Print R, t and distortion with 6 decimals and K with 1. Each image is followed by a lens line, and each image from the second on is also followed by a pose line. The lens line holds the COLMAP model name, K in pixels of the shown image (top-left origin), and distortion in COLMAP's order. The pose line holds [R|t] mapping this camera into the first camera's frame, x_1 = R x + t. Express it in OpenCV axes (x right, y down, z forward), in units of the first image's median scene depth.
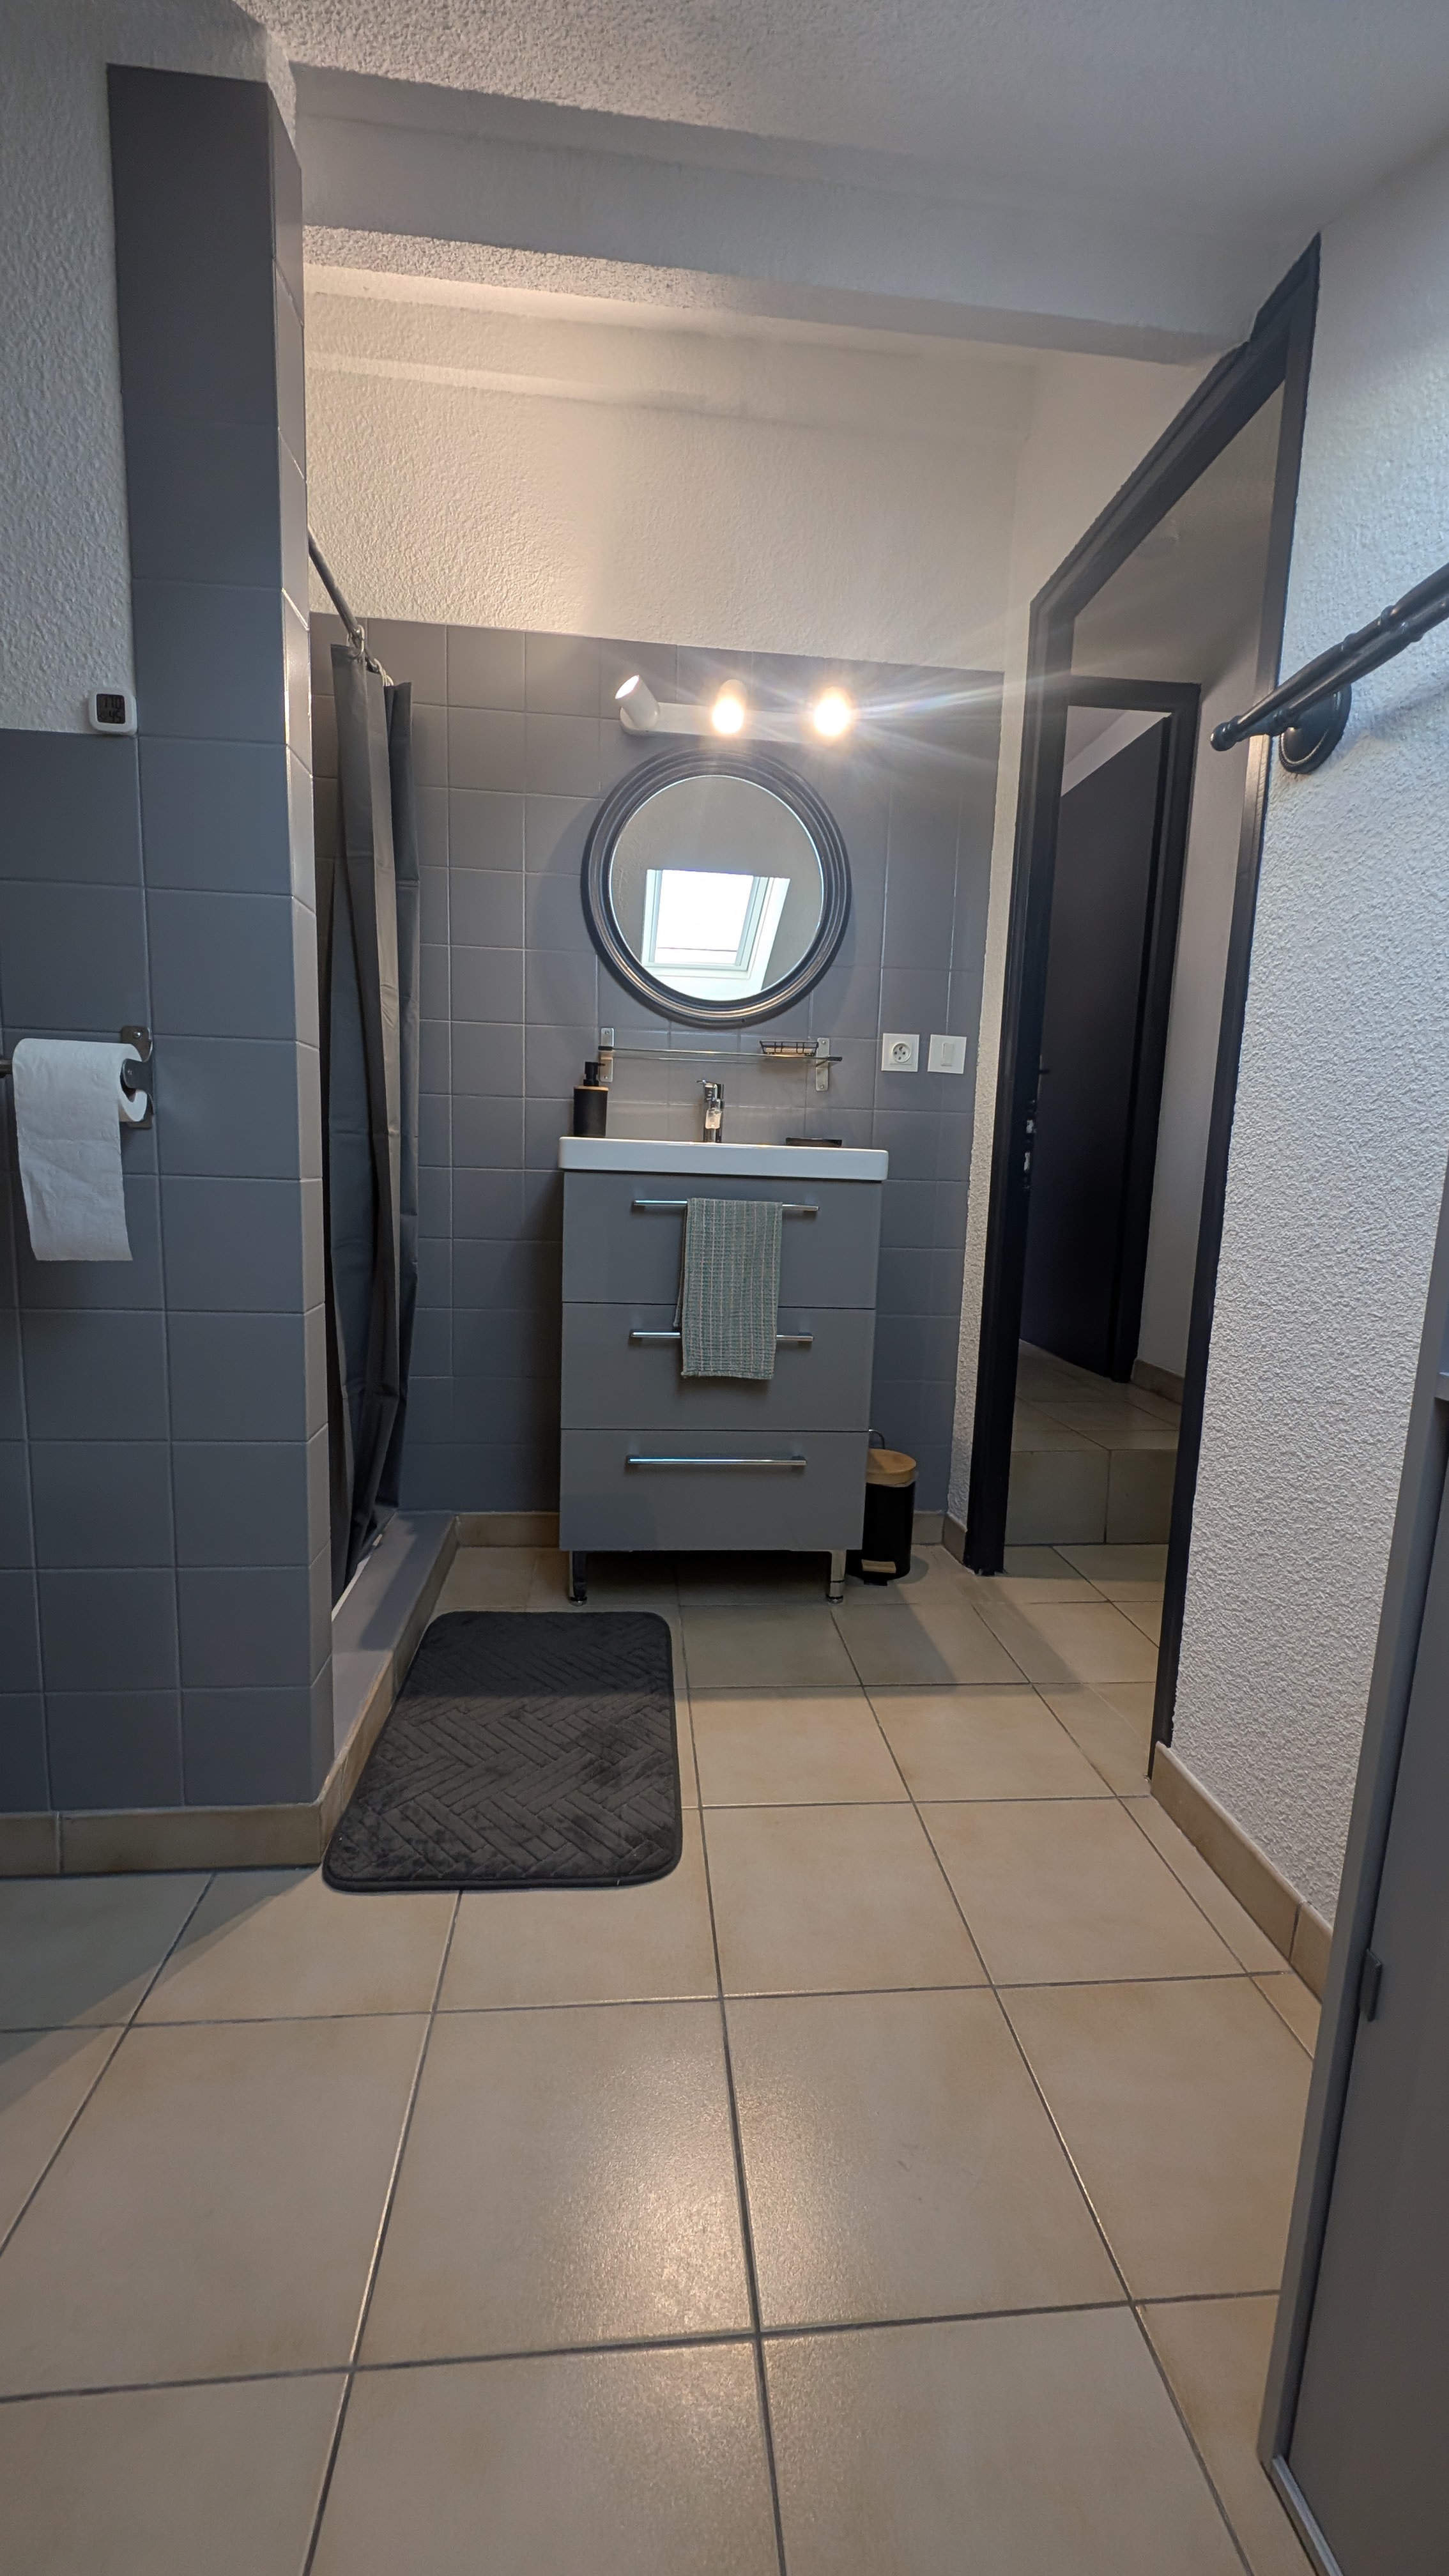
lens RADIAL K [[946.1, 0, 724.5], [0, 946.1, 1288.0], [0, 0, 1]] dist [0.011300, -0.011904]
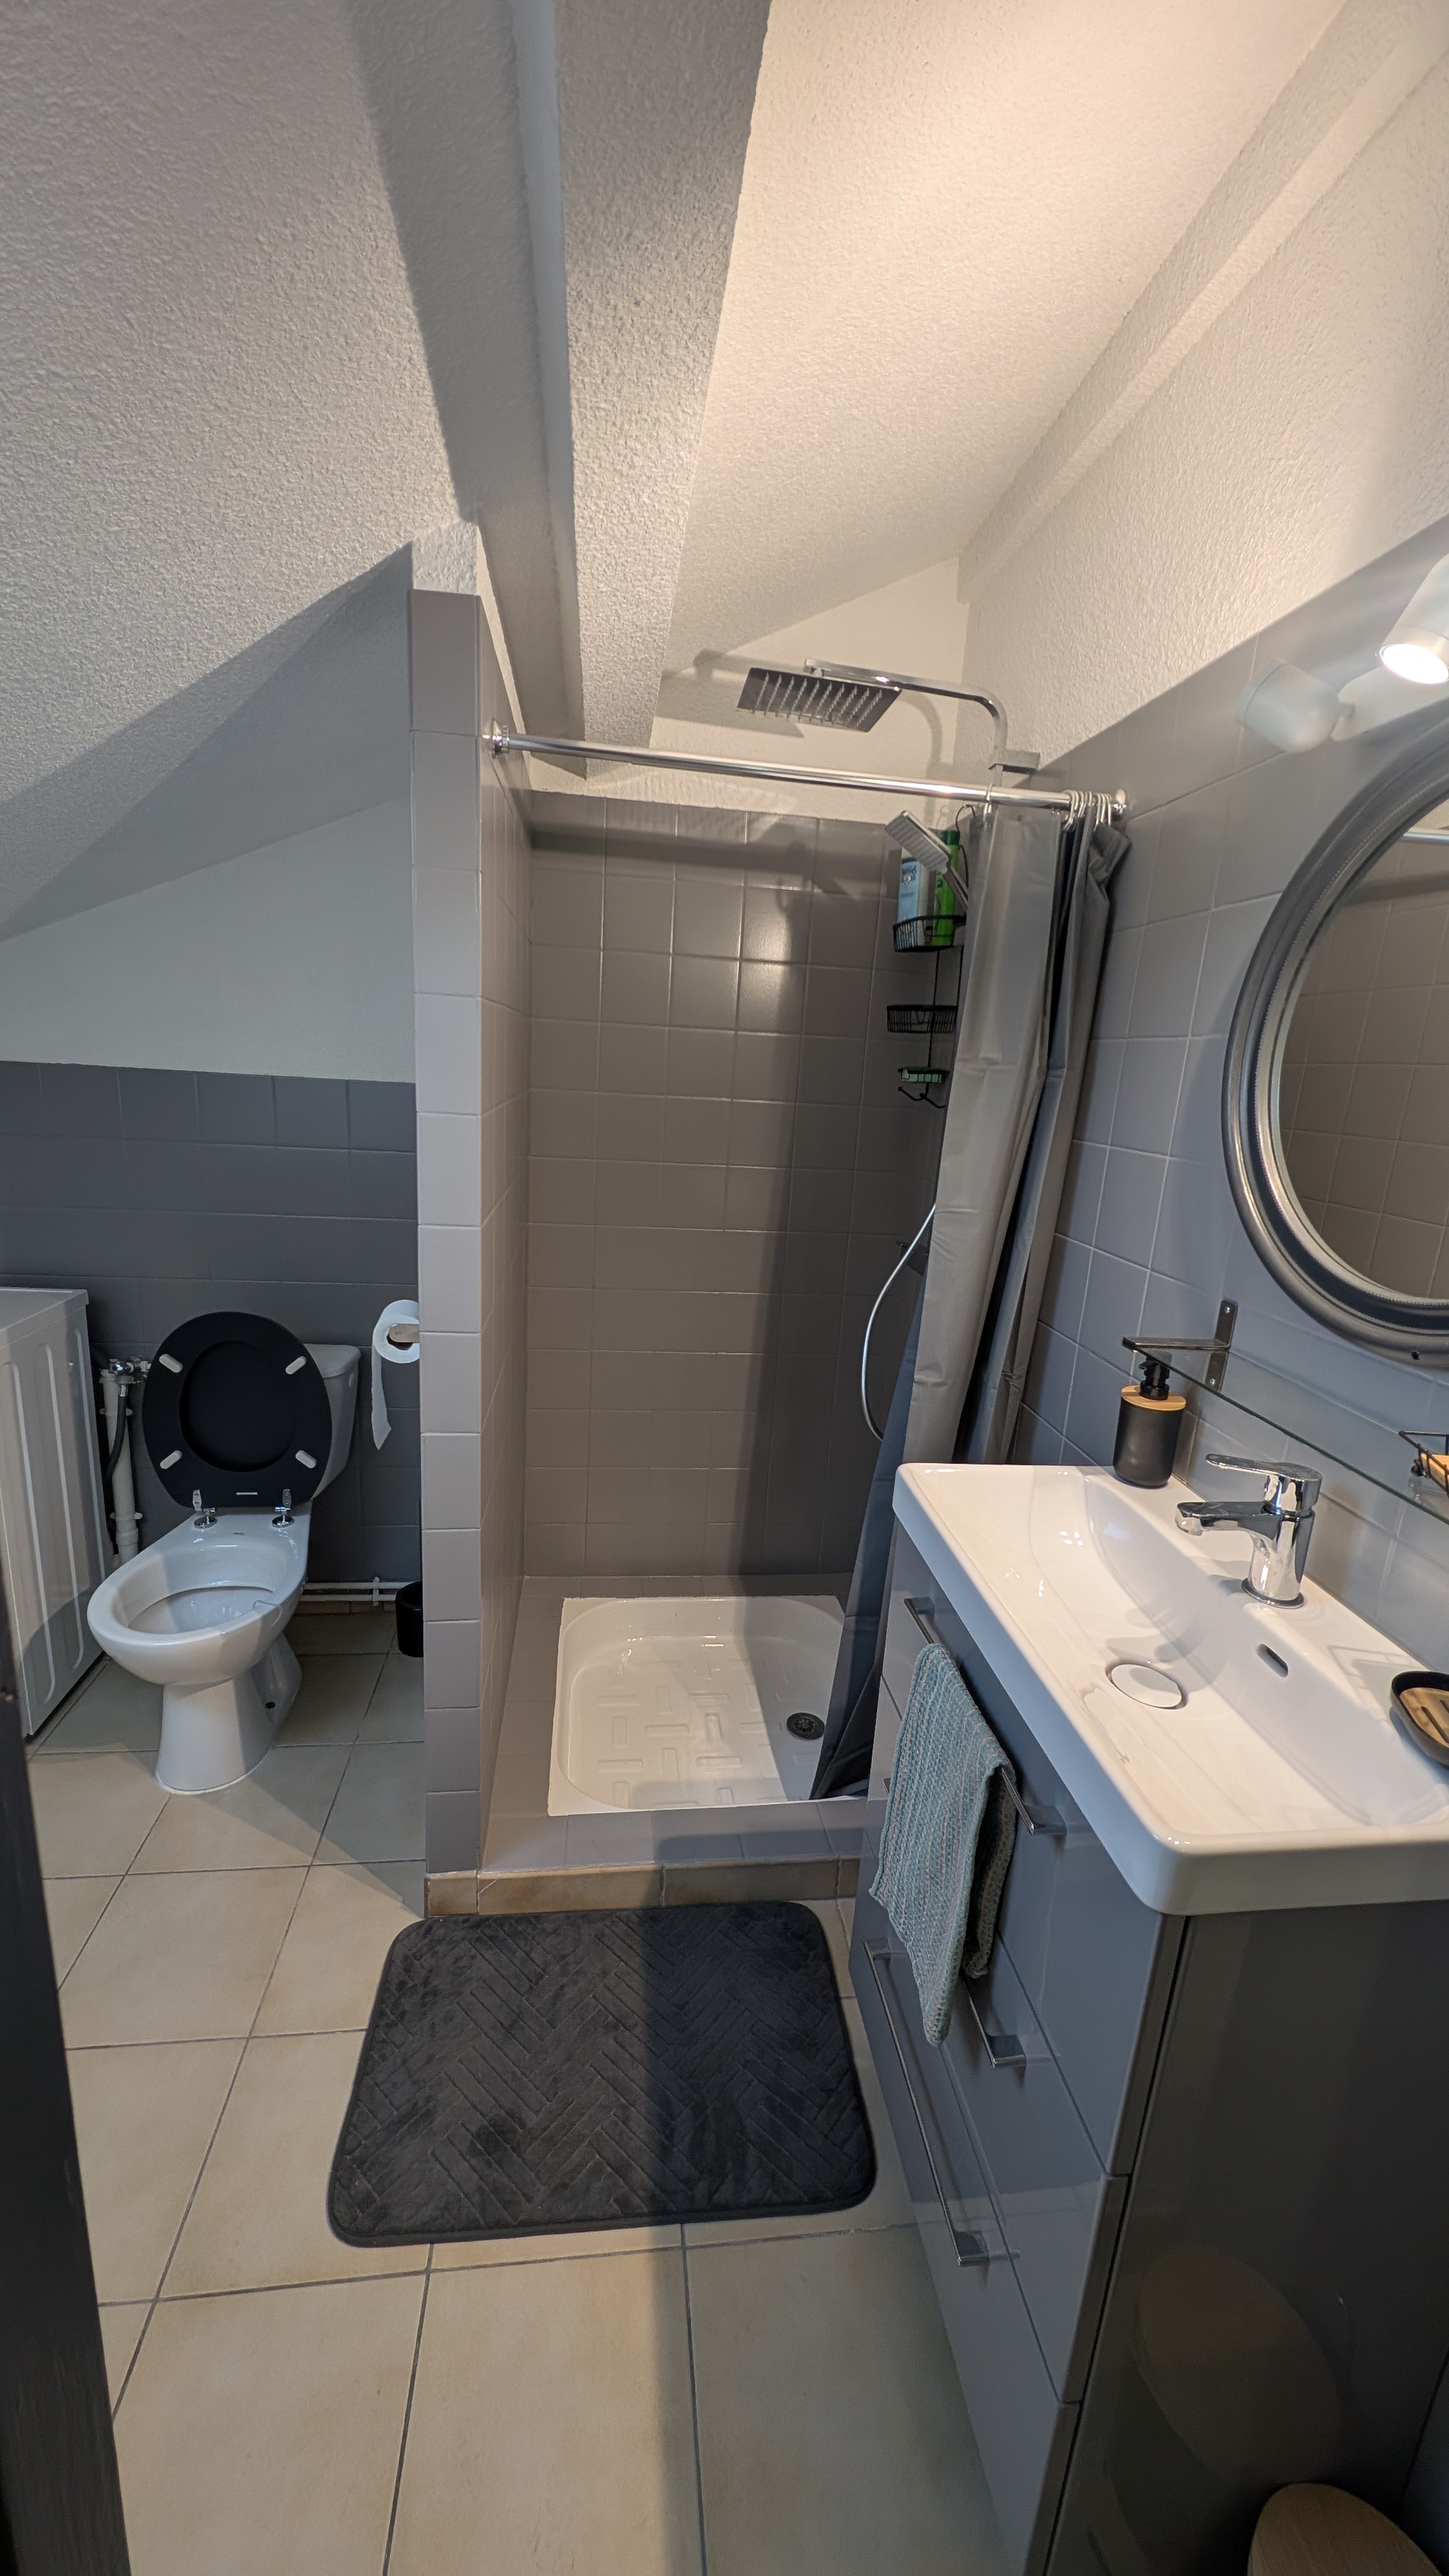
lens RADIAL K [[946.1, 0, 724.5], [0, 946.1, 1288.0], [0, 0, 1]] dist [0.011300, -0.011904]
pose [[0.026319, 0.194868, -0.980476, 0.646126], [-0.189695, 0.963968, 0.186495, -0.515392], [0.981490, 0.181083, 0.062336, 1.053970]]
